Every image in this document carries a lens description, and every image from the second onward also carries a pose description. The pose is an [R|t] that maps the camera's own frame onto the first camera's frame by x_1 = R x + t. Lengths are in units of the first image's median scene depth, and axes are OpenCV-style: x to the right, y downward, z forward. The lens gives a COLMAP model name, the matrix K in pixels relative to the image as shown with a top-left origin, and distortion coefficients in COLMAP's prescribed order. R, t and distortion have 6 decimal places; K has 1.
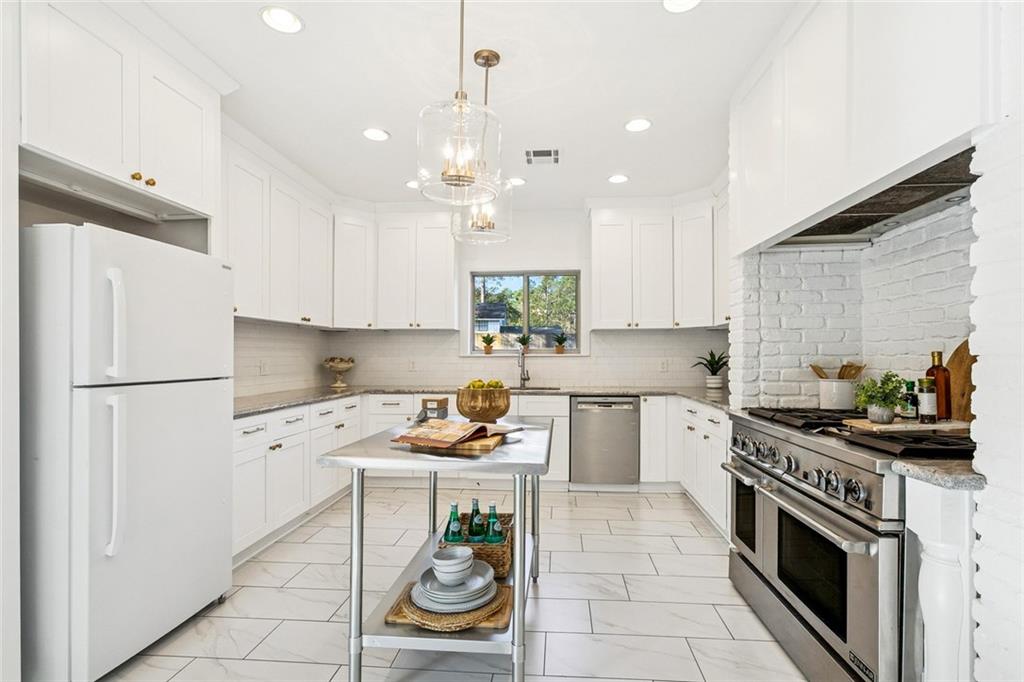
lens RADIAL K [[487.0, 0, 513.8], [0, 487.0, 348.9], [0, 0, 1]] dist [0.003330, 0.000186]
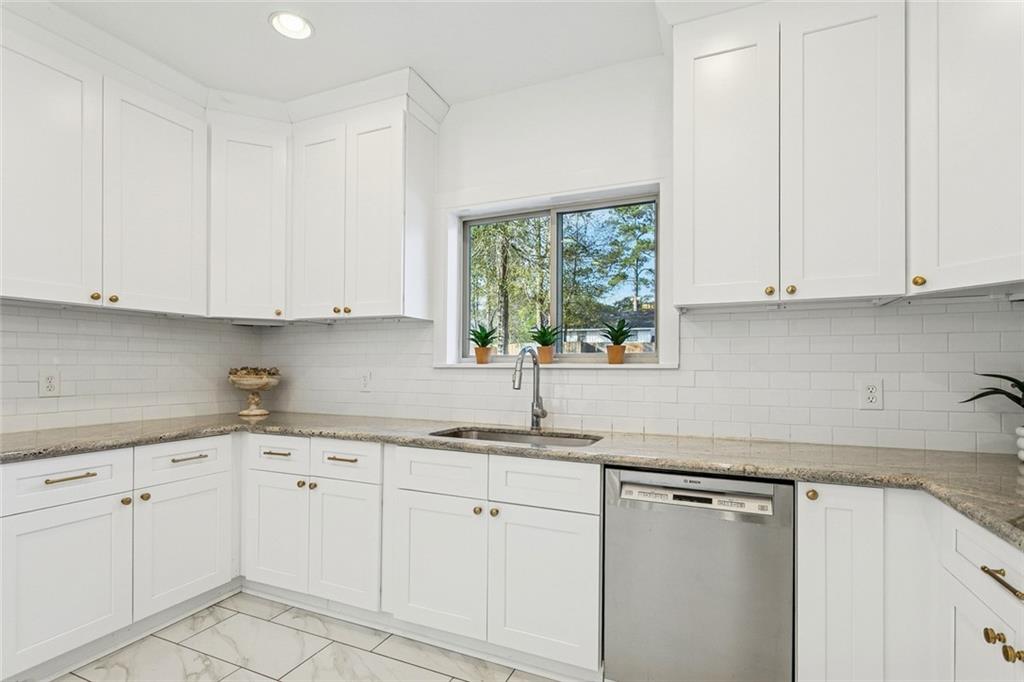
lens RADIAL K [[487.0, 0, 505.5], [0, 487.0, 360.9], [0, 0, 1]] dist [0.003330, 0.000186]
pose [[0.945860, 0.003625, -0.324556, 0.155958], [-0.003200, 0.999993, 0.001843, 0.007307], [0.324560, -0.000705, 0.945865, 0.533837]]
